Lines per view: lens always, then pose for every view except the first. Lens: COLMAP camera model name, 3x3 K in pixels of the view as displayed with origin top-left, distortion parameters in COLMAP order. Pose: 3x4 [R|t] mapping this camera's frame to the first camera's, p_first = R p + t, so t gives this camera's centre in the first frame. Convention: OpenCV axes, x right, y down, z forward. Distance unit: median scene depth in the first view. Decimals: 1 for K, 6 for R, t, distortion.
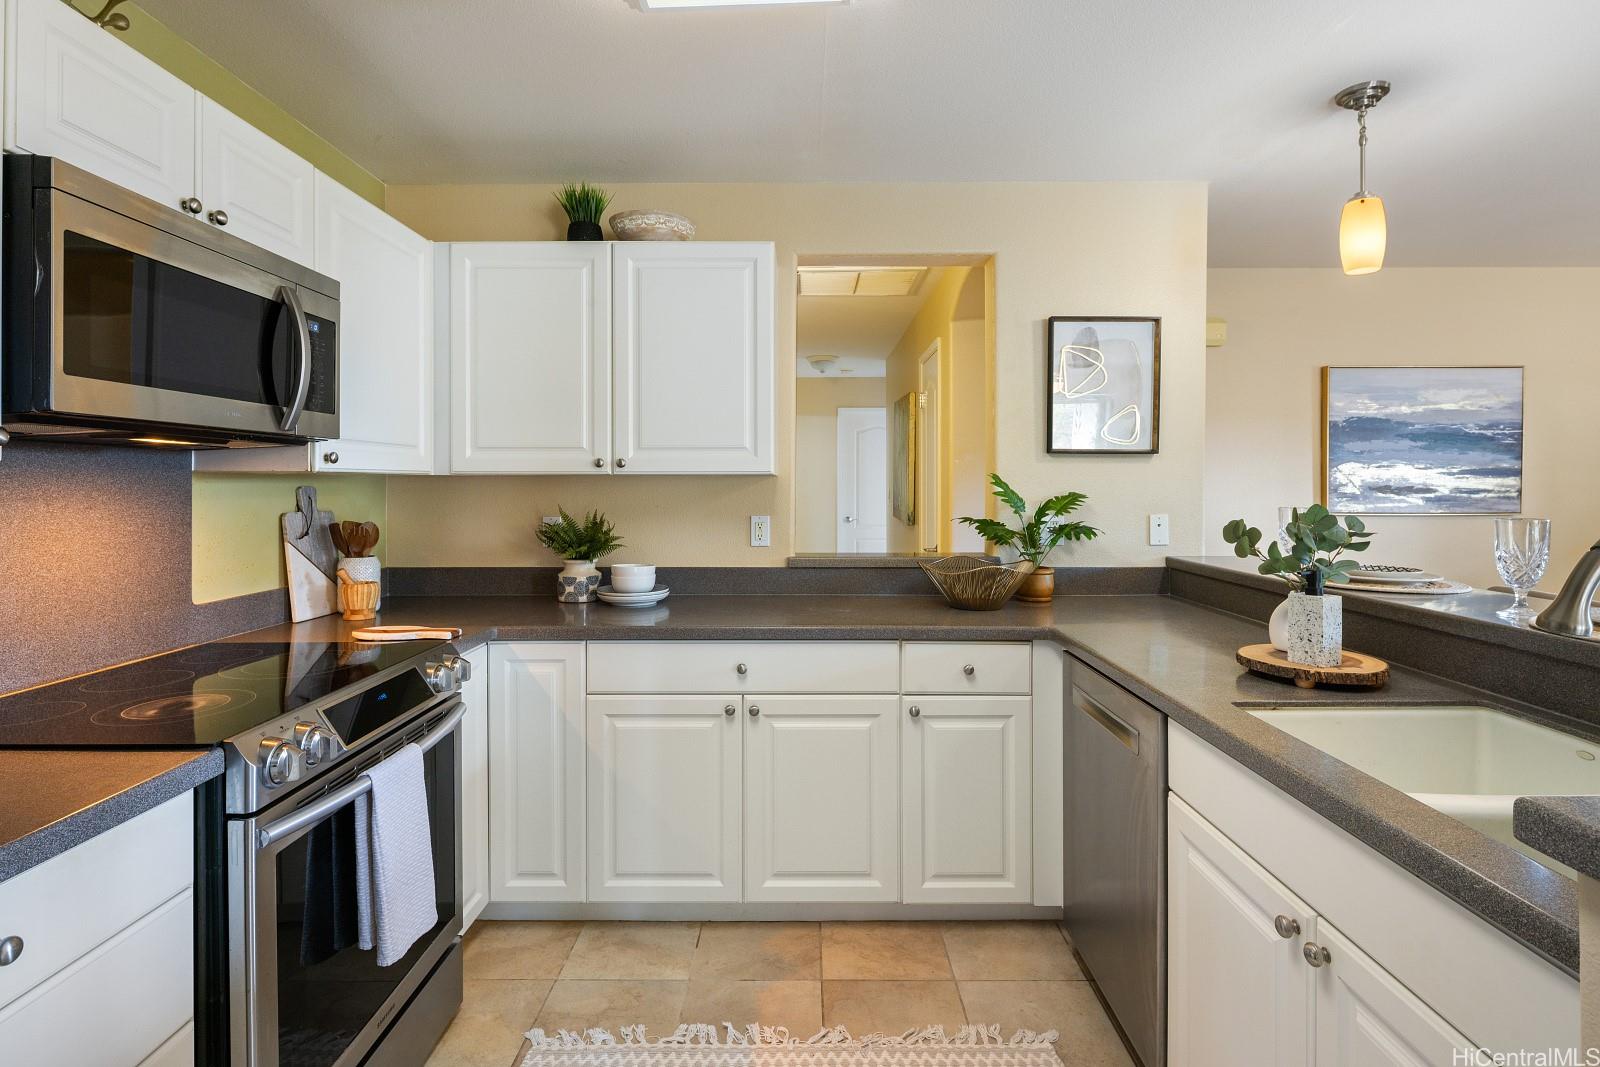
lens RADIAL K [[780.6, 0, 799.1], [0, 780.6, 484.0], [0, 0, 1]] dist [-0.000362, -0.000561]
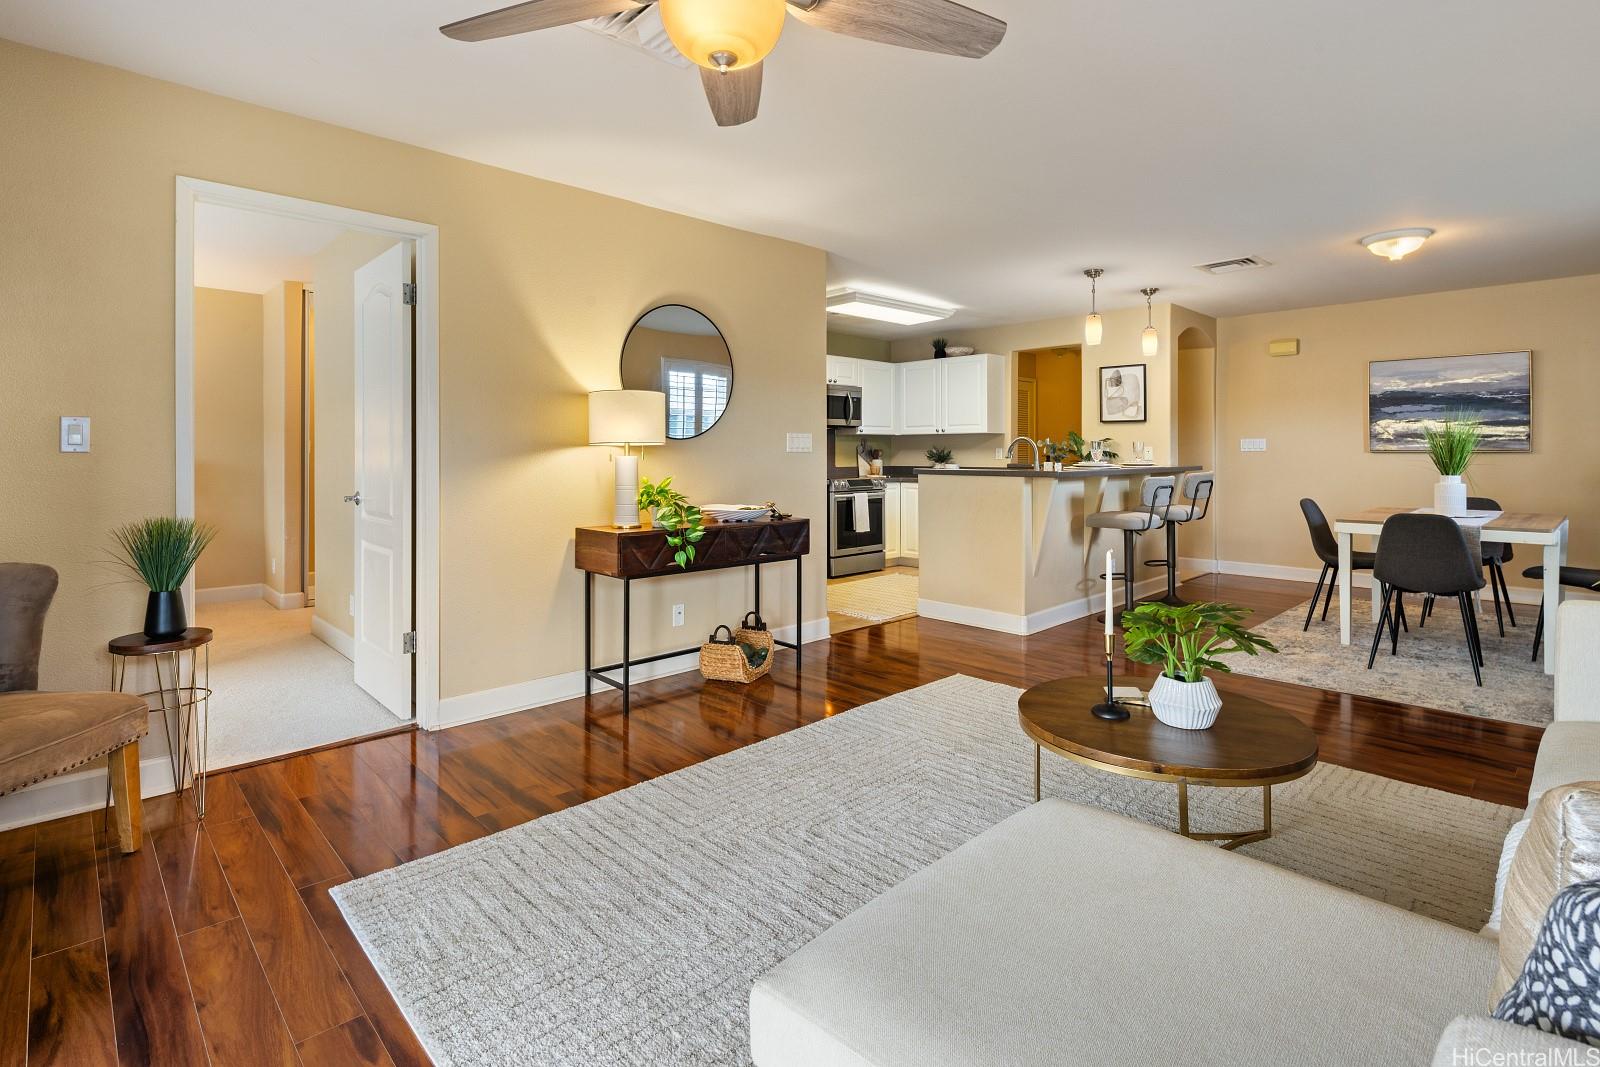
lens RADIAL K [[770.0, 0, 799.0], [0, 770.0, 456.1], [0, 0, 1]] dist [-0.001844, -0.001023]
pose [[0.699923, 0.002223, -0.714215, 0.997117], [0.002803, 0.999979, 0.005860, 0.035719], [0.714213, -0.006104, 0.699902, -0.992717]]
